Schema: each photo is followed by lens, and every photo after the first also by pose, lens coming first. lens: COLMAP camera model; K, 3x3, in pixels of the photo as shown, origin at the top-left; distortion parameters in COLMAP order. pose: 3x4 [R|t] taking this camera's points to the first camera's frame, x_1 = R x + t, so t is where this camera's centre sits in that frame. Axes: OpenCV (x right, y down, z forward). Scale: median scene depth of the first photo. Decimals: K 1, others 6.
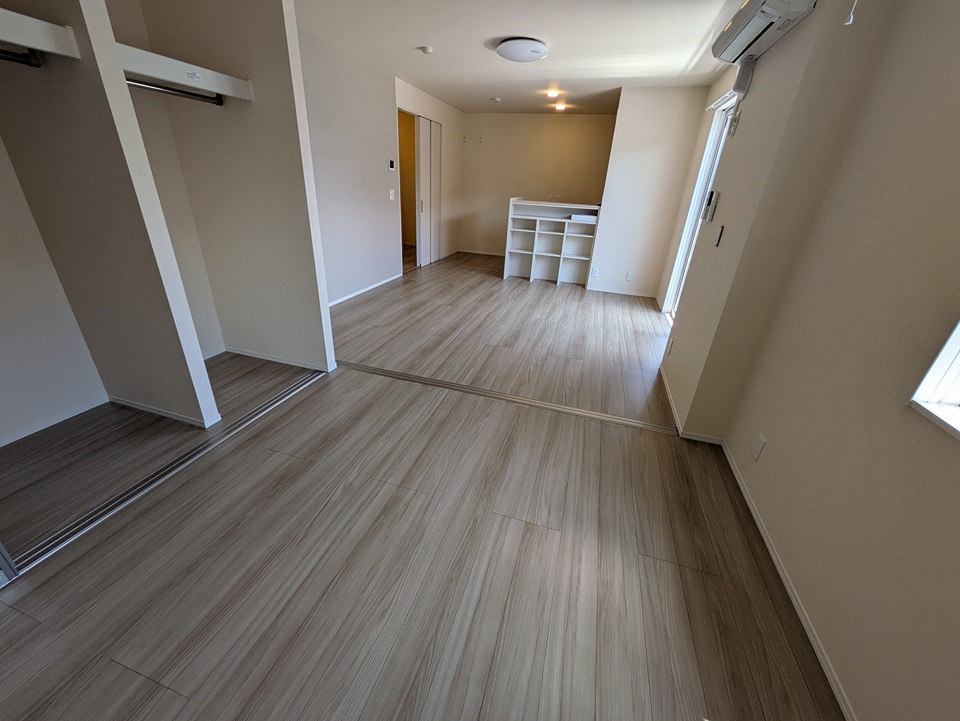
lens RADIAL K [[377.9, 0, 481.3], [0, 377.9, 355.3], [0, 0, 1]] dist [0.001888, -0.000171]
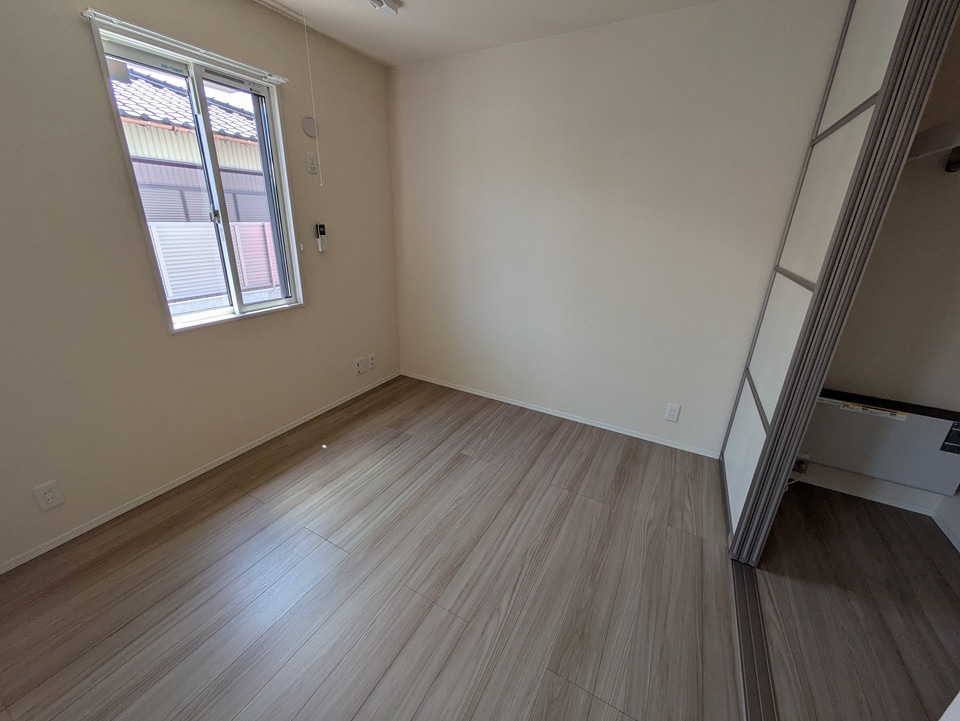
lens RADIAL K [[377.9, 0, 473.8], [0, 377.9, 358.4], [0, 0, 1]] dist [0.001888, -0.000171]
pose [[-0.970844, -0.150598, 0.186498, -0.373815], [0.027525, 0.702831, 0.710825, -0.606420], [-0.238125, 0.695233, -0.678194, 1.167325]]
